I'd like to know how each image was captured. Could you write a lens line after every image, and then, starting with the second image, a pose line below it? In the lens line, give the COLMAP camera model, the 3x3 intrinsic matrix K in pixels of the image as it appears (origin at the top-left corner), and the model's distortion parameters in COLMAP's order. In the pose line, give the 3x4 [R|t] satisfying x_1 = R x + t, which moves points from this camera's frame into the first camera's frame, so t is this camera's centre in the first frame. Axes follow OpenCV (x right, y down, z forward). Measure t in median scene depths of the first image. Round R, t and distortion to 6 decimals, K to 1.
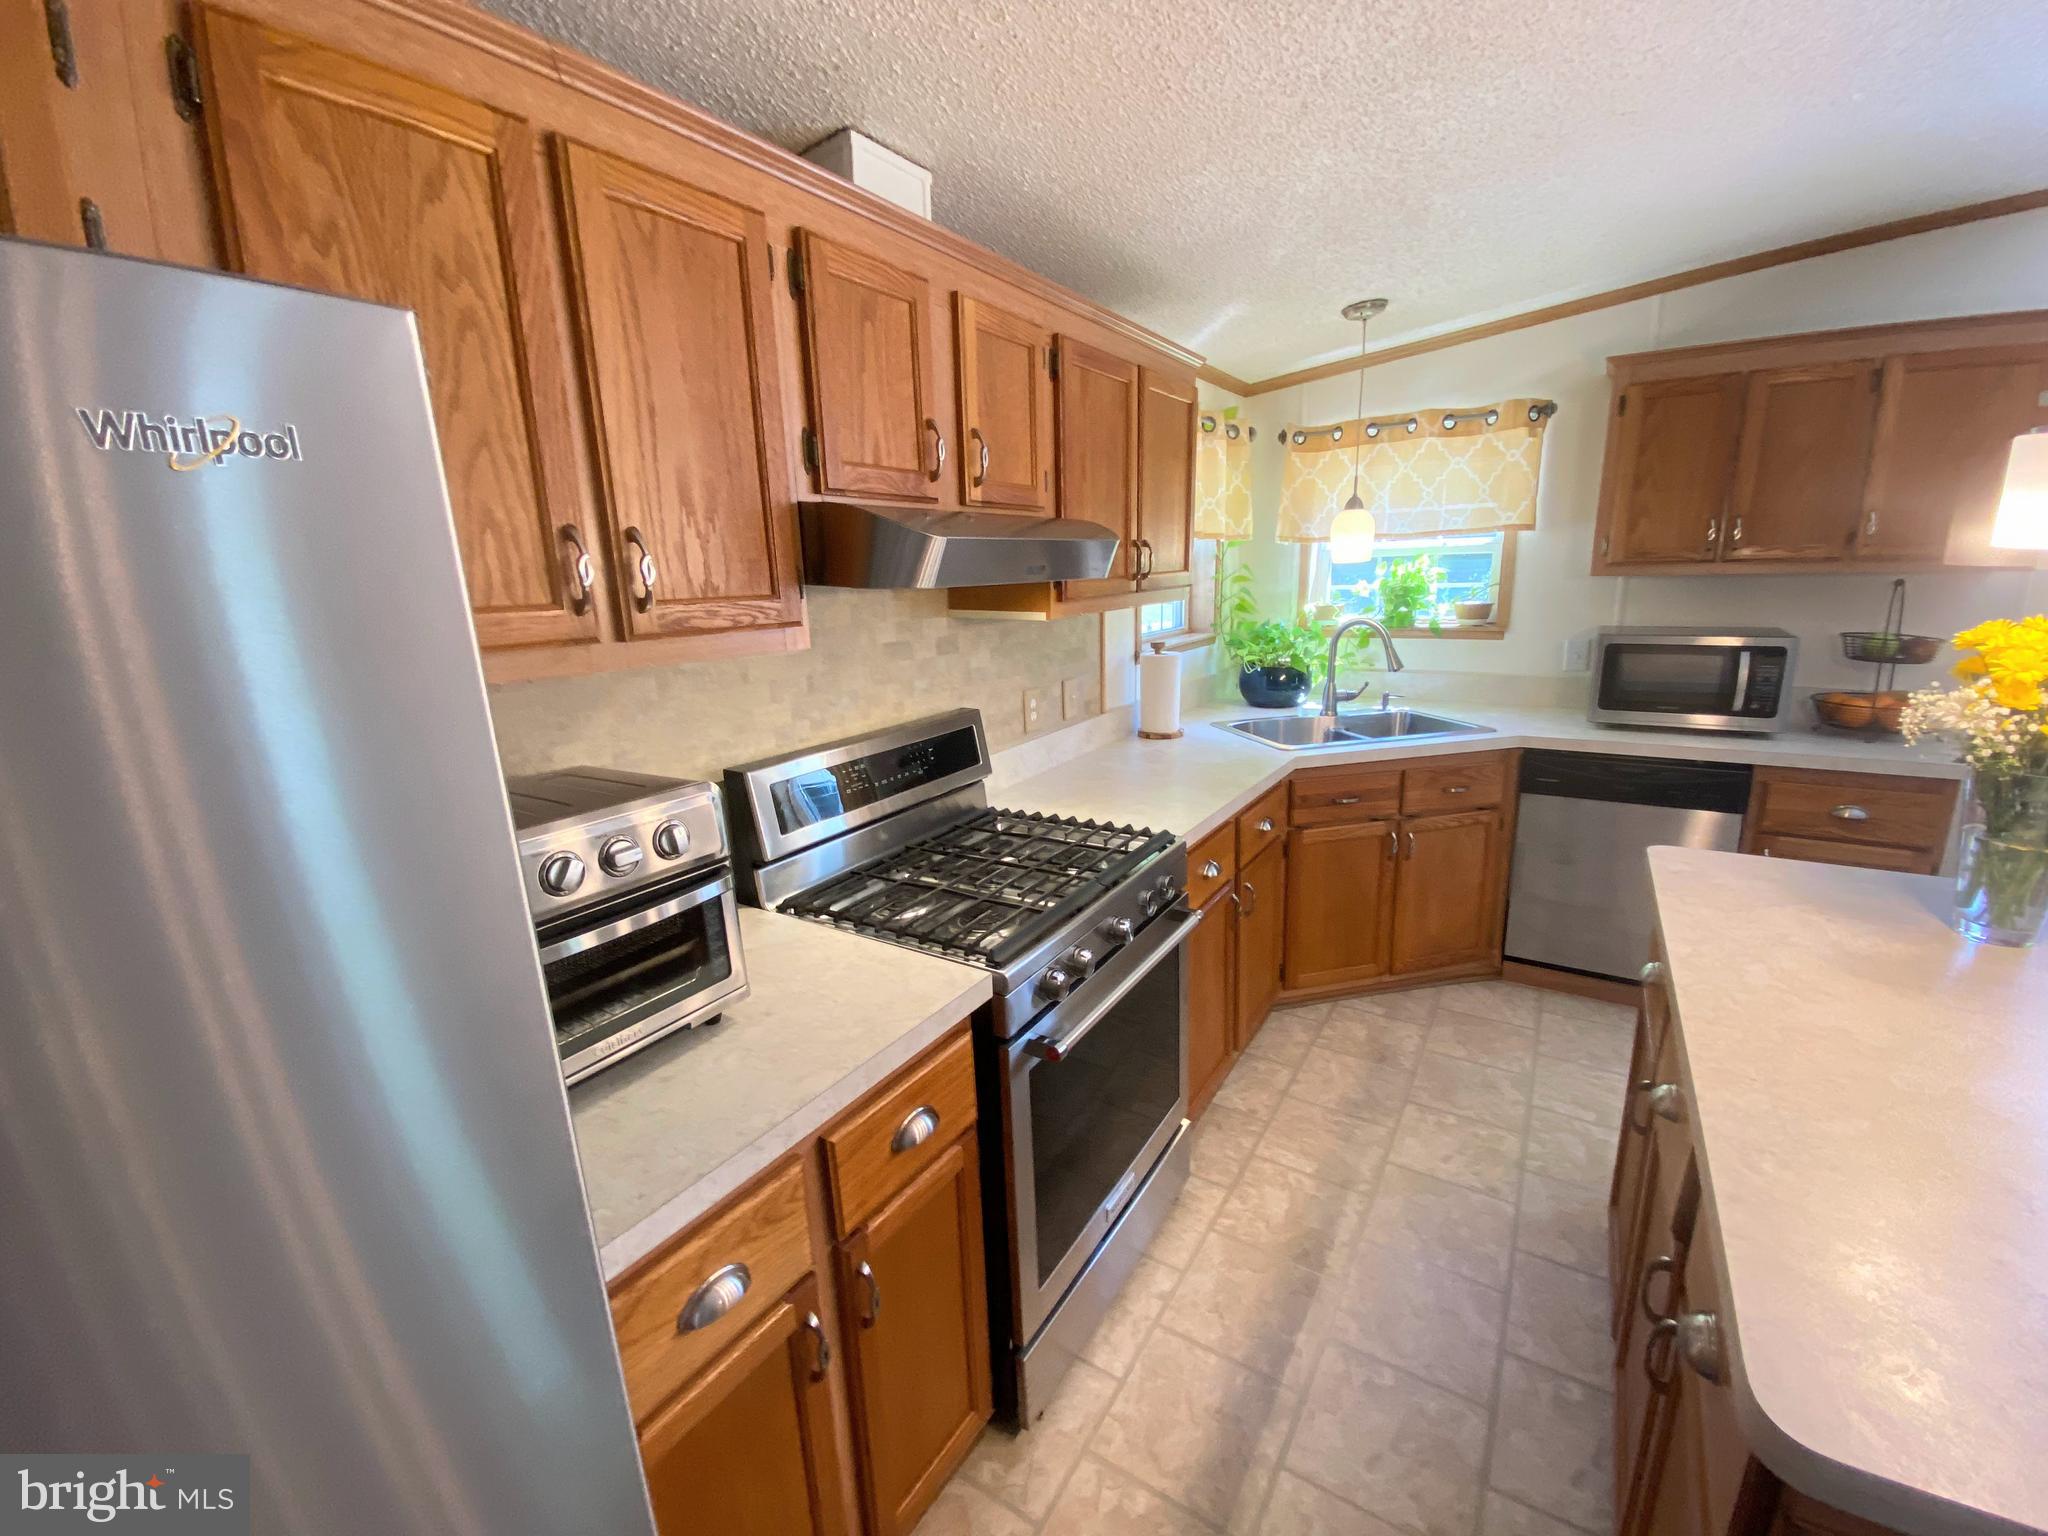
lens RADIAL K [[831.9, 0, 1022.6], [0, 831.9, 768.8], [0, 0, 1]] dist [-0.002811, -0.000240]
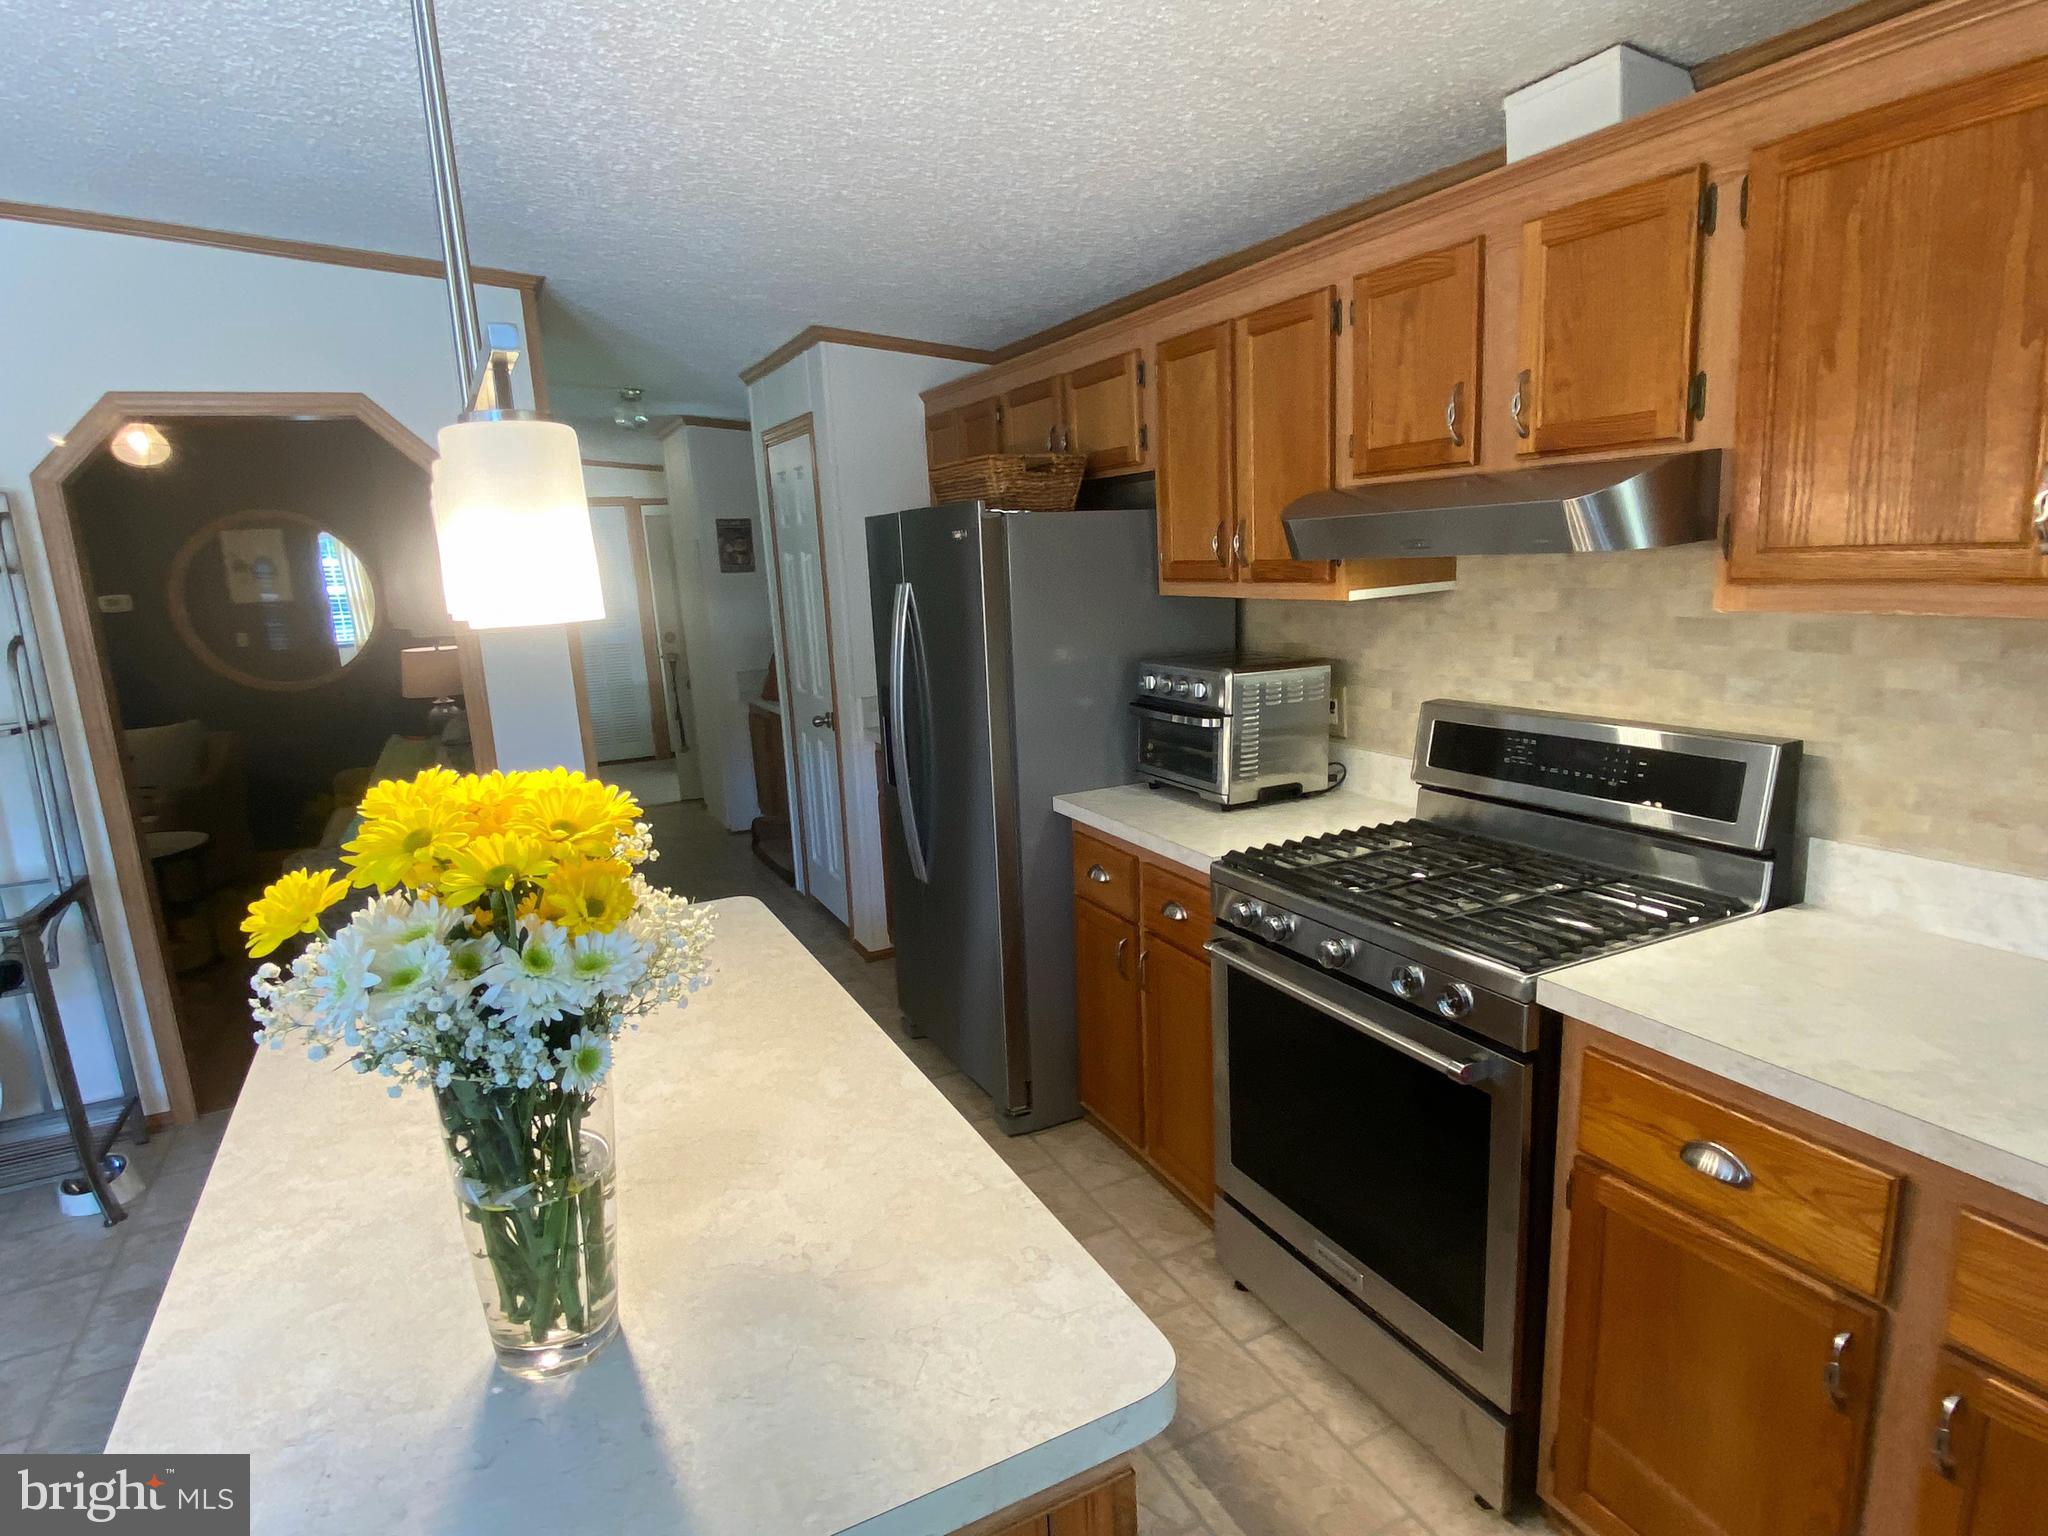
lens RADIAL K [[1093.0, 0, 1023.6], [0, 1093.0, 767.8], [0, 0, 1]] dist [-0.000433, -0.000108]
pose [[-0.493559, 0.218305, -0.841869, 1.333017], [-0.141782, 0.934839, 0.325535, -0.347175], [0.858078, 0.280033, -0.430447, 1.256720]]
